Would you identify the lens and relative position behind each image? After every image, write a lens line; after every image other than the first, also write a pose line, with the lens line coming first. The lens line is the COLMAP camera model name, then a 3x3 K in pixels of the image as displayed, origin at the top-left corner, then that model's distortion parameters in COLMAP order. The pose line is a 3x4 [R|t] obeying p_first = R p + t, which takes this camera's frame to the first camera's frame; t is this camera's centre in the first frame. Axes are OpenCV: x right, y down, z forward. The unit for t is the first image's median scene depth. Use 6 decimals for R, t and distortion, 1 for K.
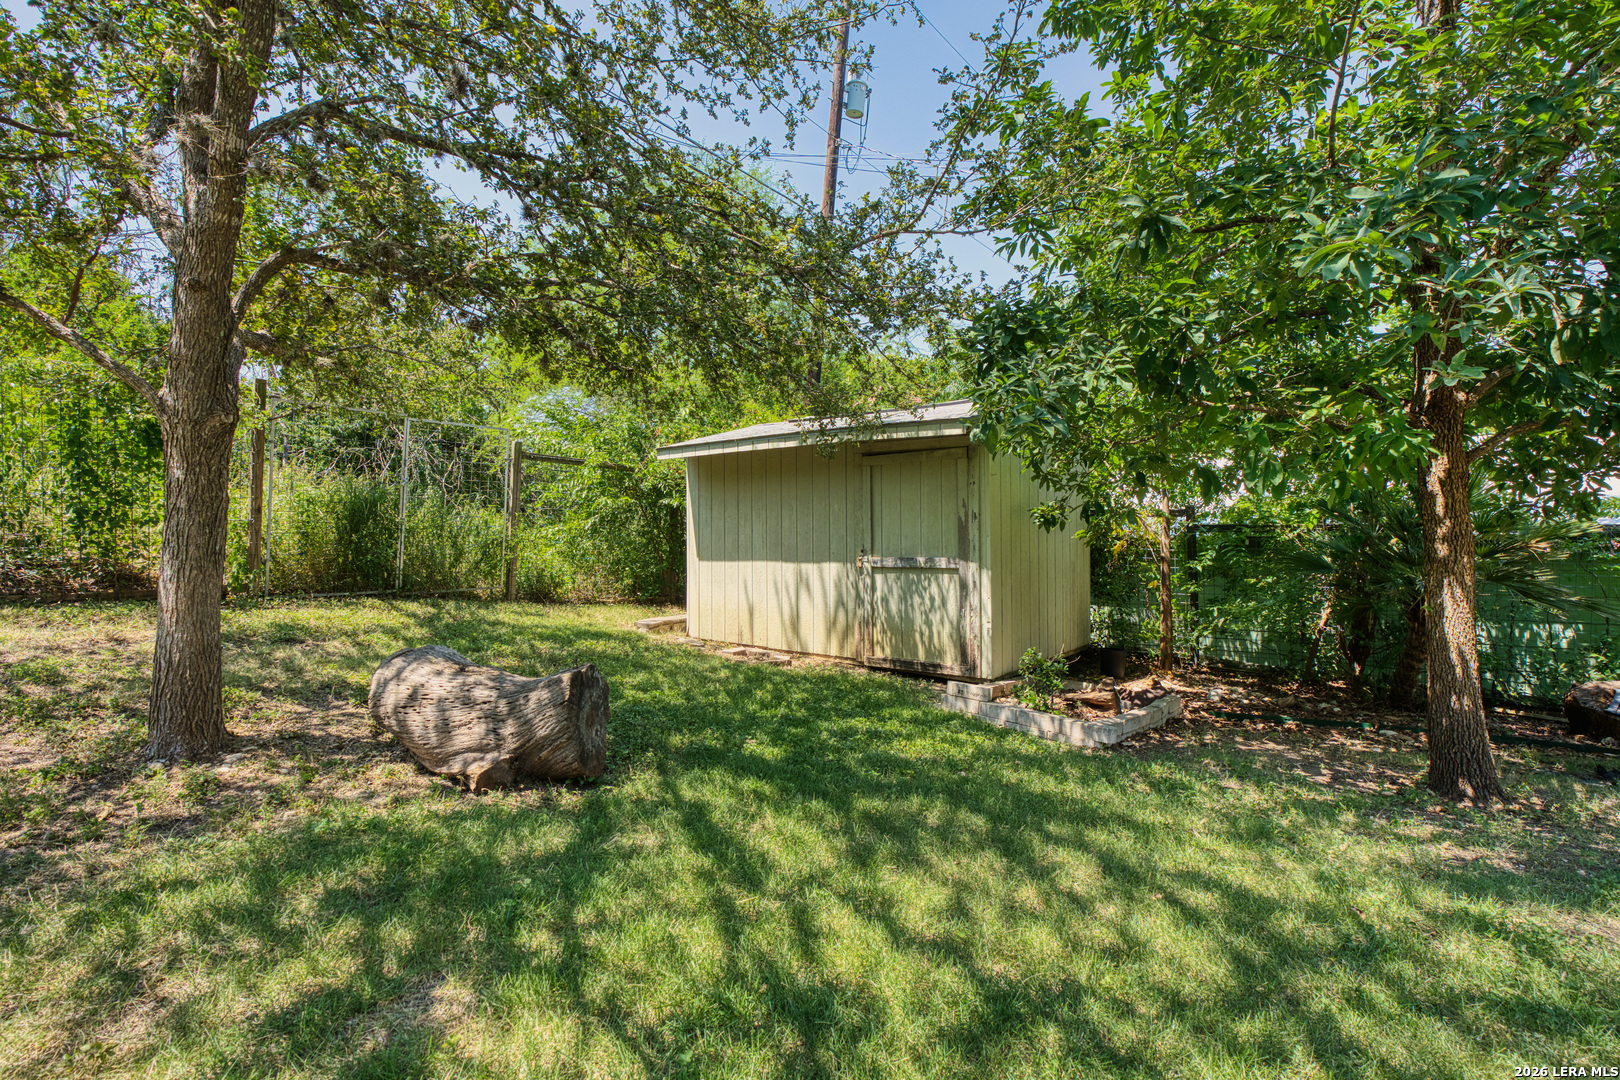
lens RADIAL K [[739.7, 0, 810.0], [0, 739.7, 537.1], [0, 0, 1]] dist [-0.009626, 0.002660]
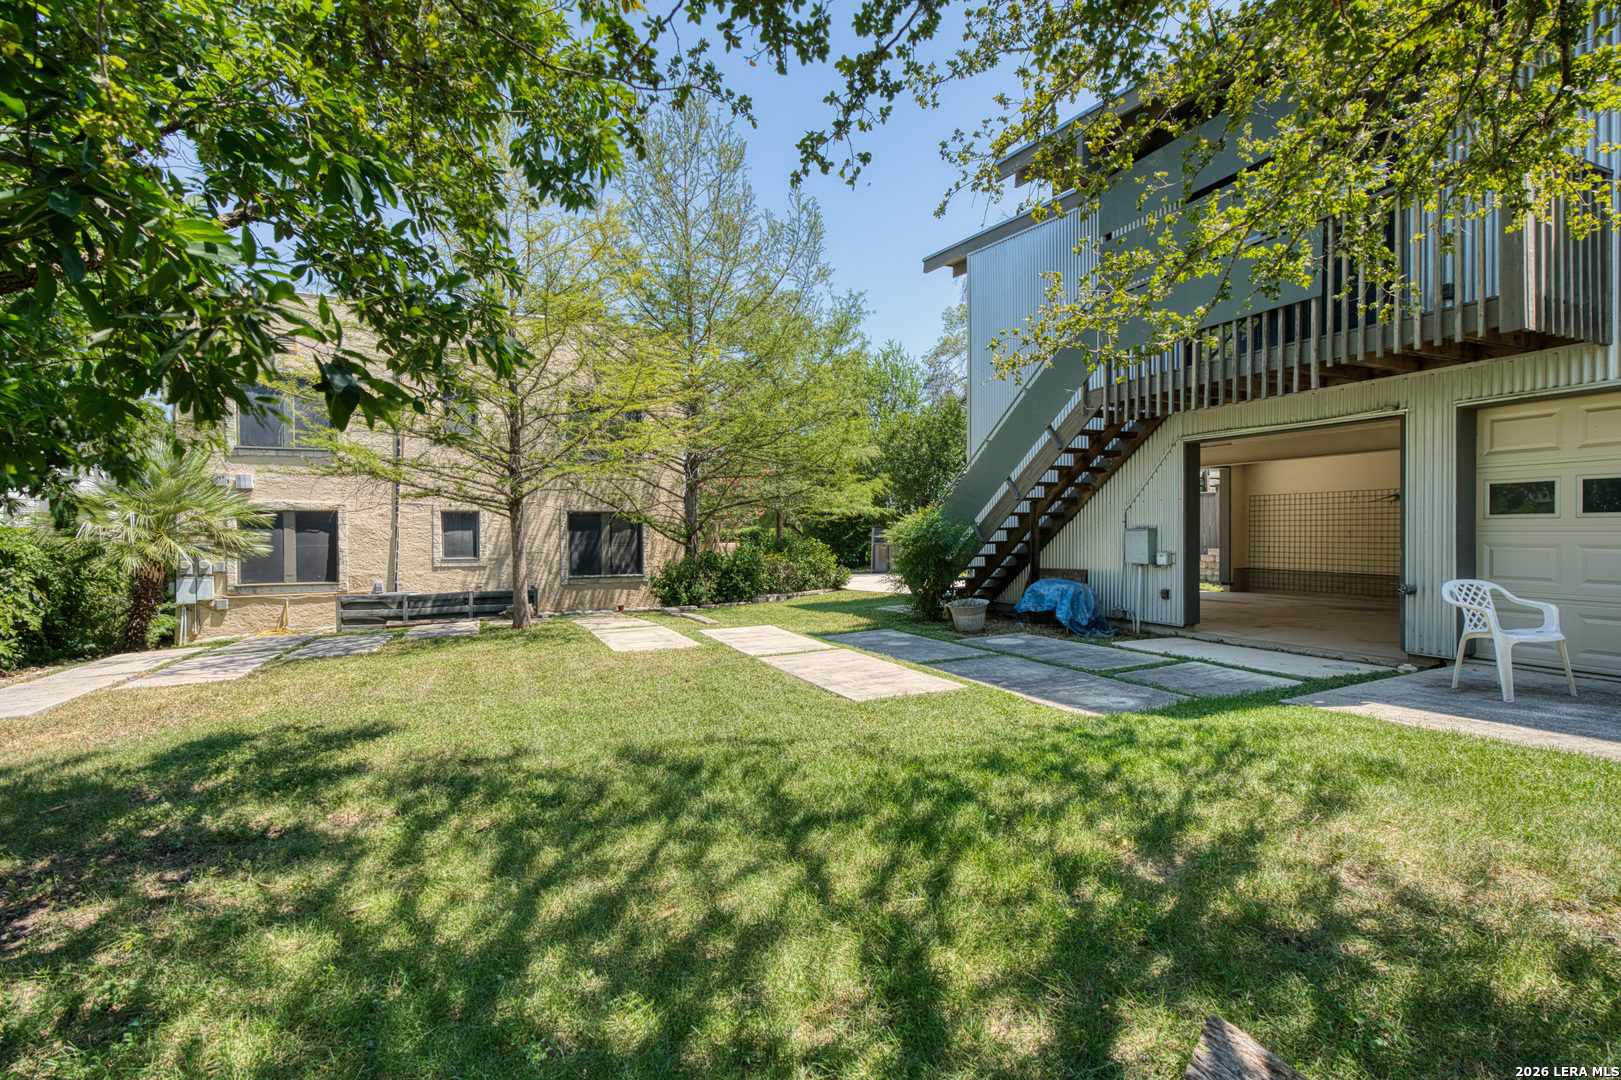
lens RADIAL K [[740.2, 0, 810.4], [0, 740.2, 532.1], [0, 0, 1]] dist [-0.009626, 0.002660]
pose [[-0.878736, -0.001922, 0.477305, -0.414449], [0.000374, 0.999989, 0.004716, -0.048973], [-0.477309, 0.004322, -0.878725, 1.804035]]
